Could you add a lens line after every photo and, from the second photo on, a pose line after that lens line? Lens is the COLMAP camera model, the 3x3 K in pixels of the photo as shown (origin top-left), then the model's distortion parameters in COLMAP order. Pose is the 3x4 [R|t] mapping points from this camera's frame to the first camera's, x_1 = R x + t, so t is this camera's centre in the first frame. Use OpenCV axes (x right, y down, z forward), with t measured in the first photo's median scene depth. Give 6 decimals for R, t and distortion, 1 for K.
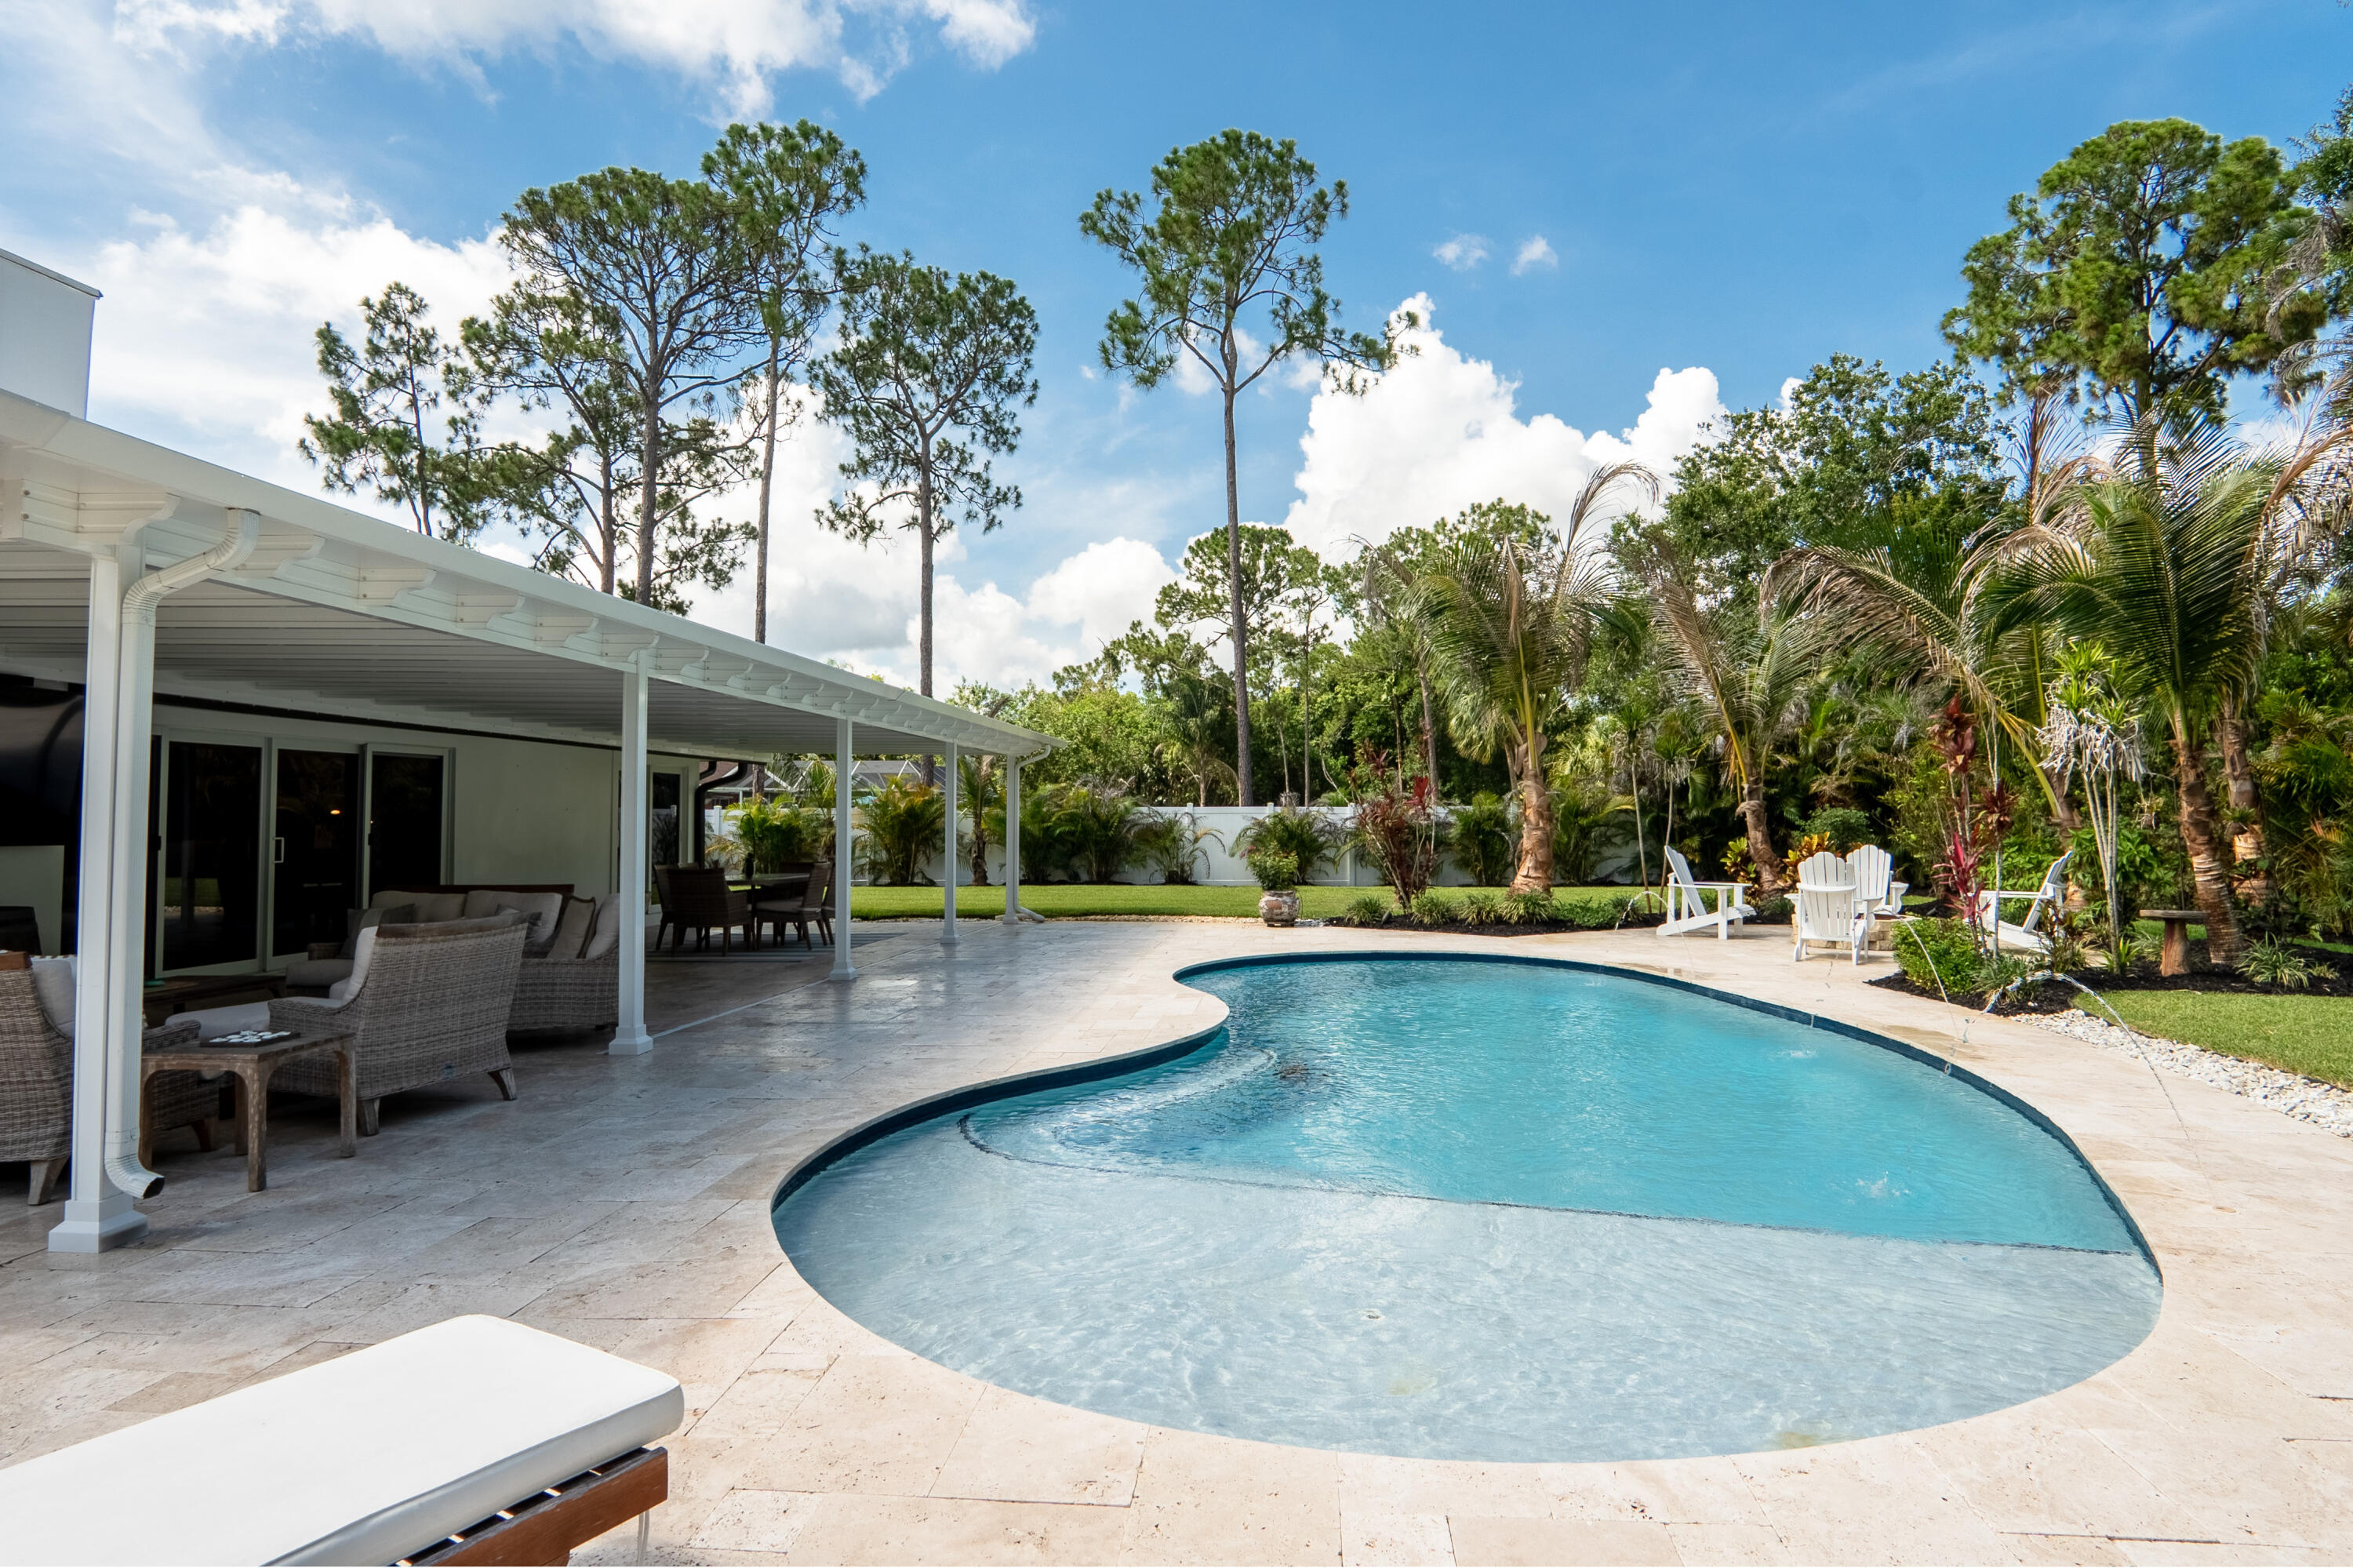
lens RADIAL K [[1272.3, 0, 1198.8], [0, 1272.3, 754.9], [0, 0, 1]] dist [-0.029807, 0.001250]
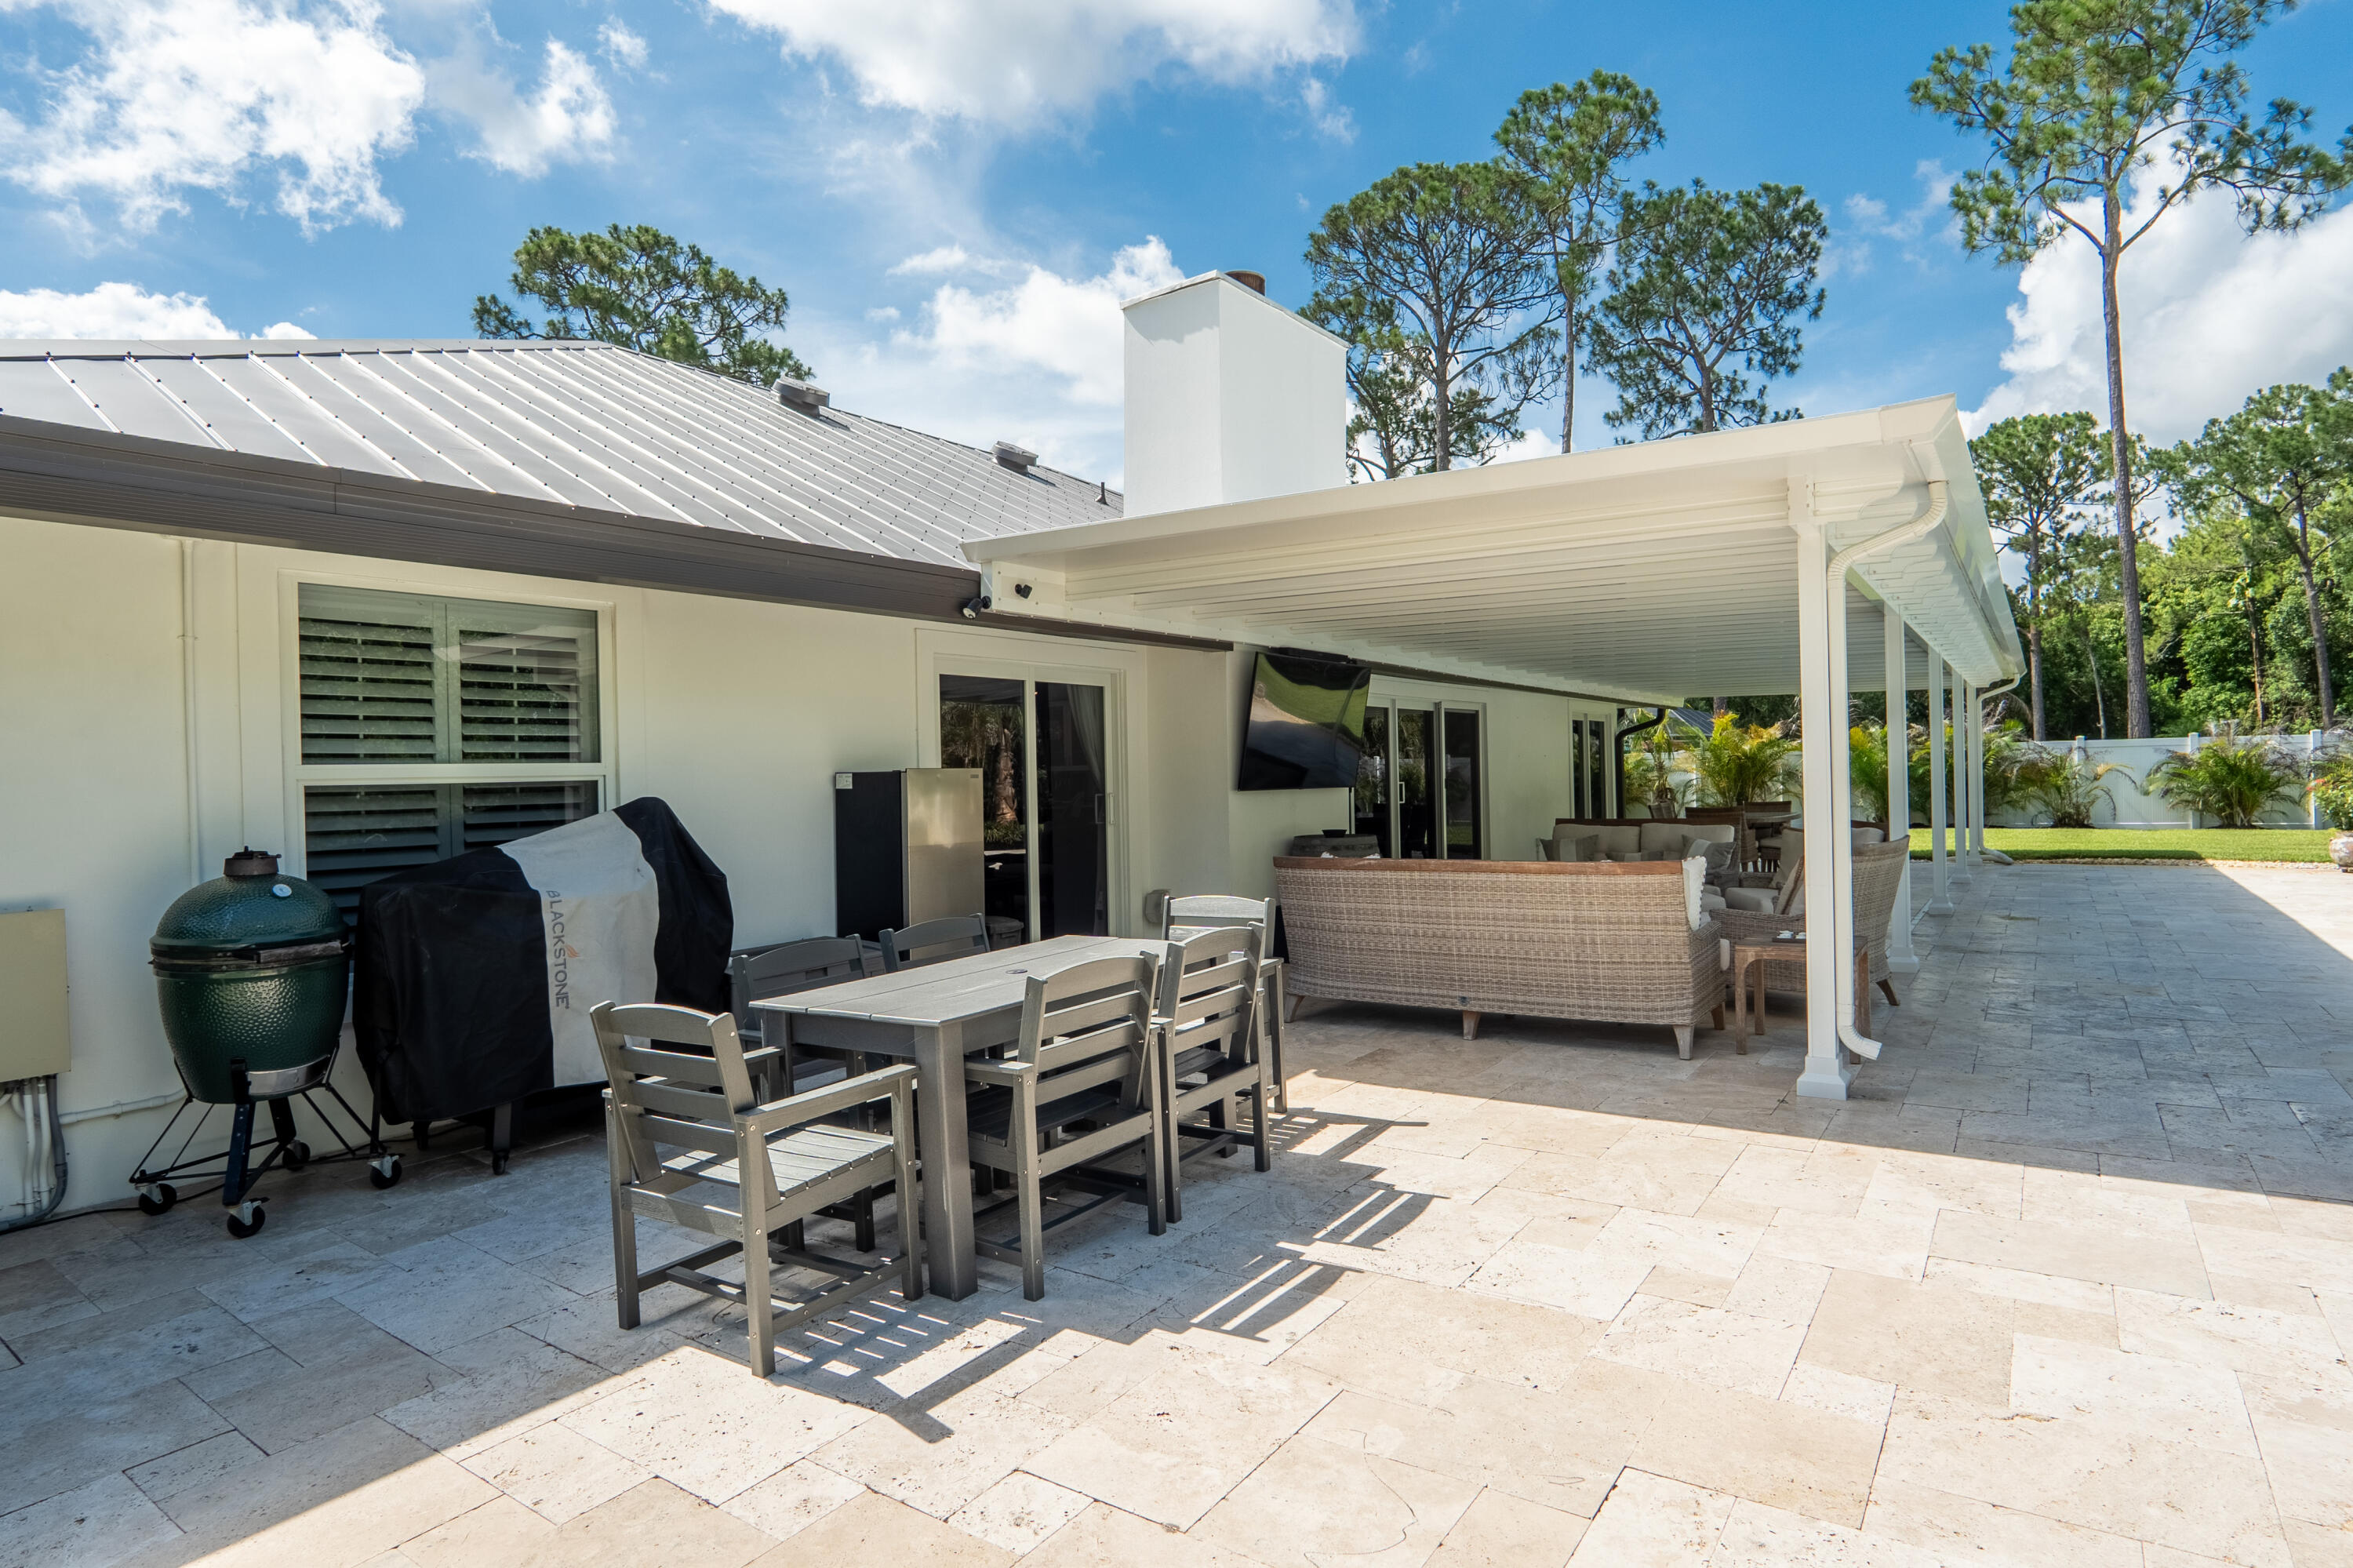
lens RADIAL K [[1239.7, 0, 1176.5], [0, 1239.7, 784.0], [0, 0, 1]] dist [-0.029065, -0.000973]
pose [[0.859505, -0.012677, -0.510970, -0.094780], [0.045280, 0.997650, 0.051413, -0.000848], [0.509118, -0.067326, 0.858060, -0.042314]]
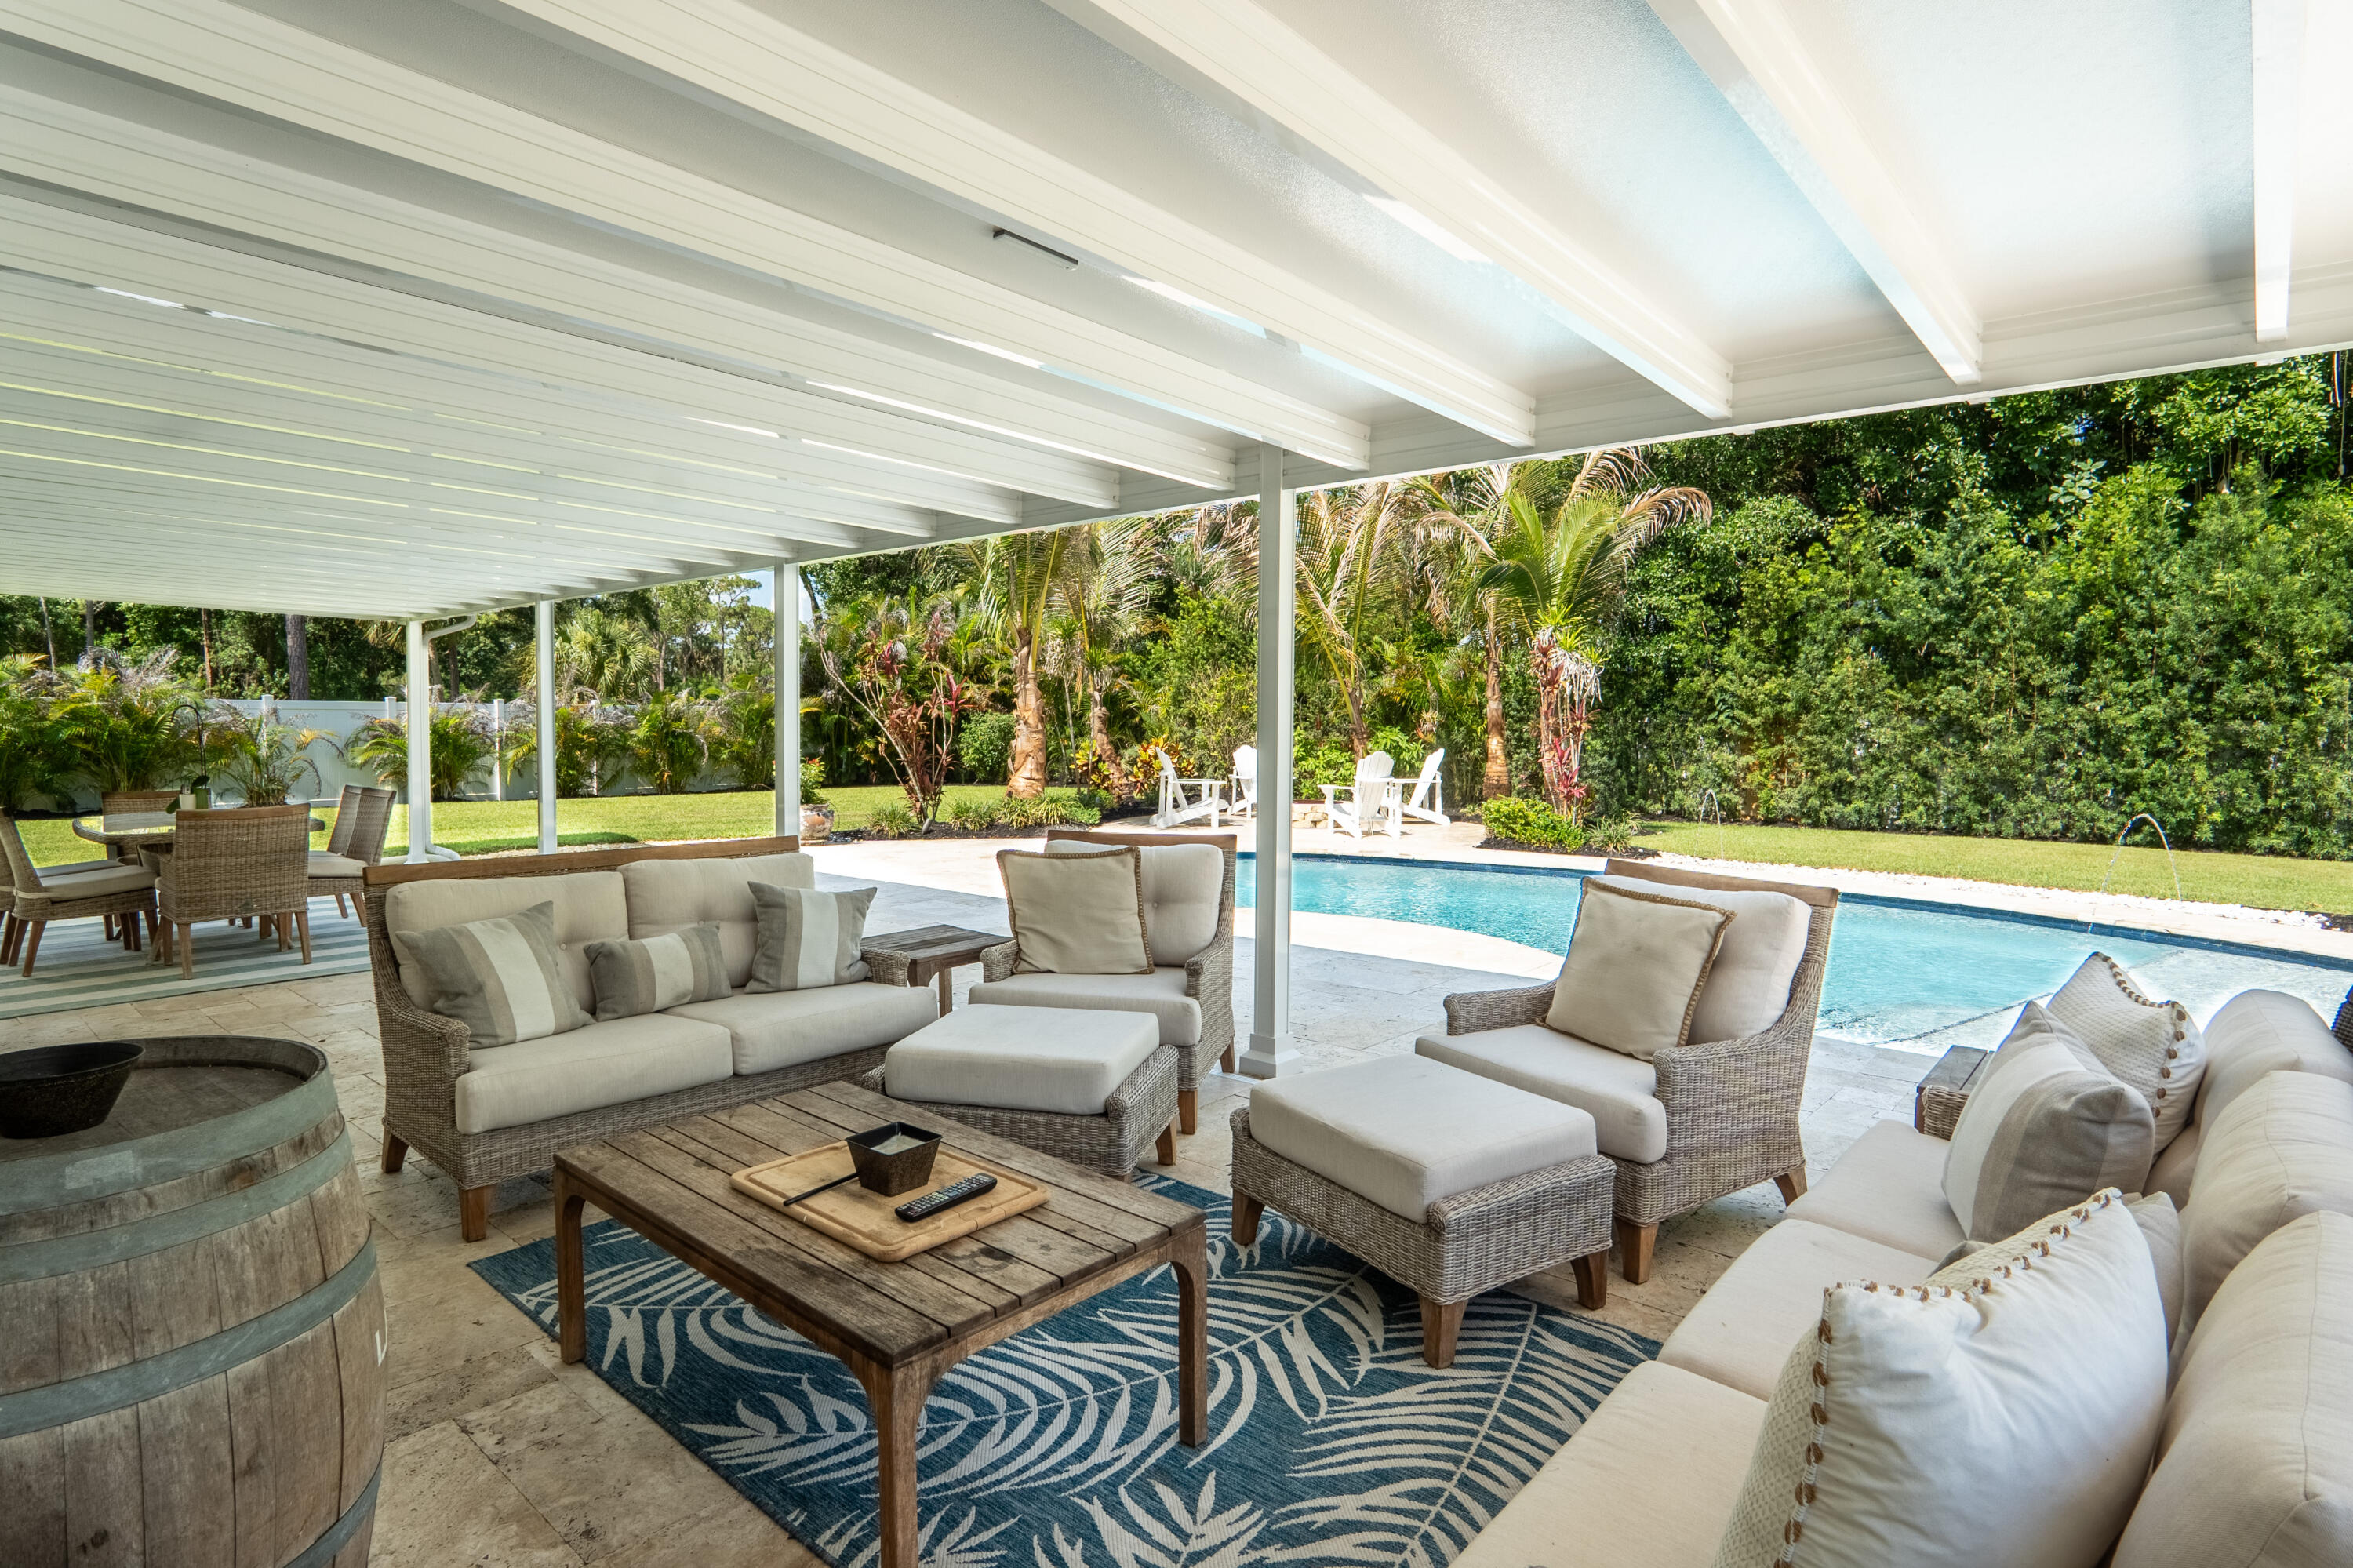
lens RADIAL K [[1239.7, 0, 1176.5], [0, 1239.7, 784.0], [0, 0, 1]] dist [-0.029065, -0.000973]
pose [[0.602612, -0.032962, 0.797353, -0.208849], [-0.048695, 0.995766, 0.077967, 0.007340], [-0.796547, -0.085811, 0.598456, 0.139751]]
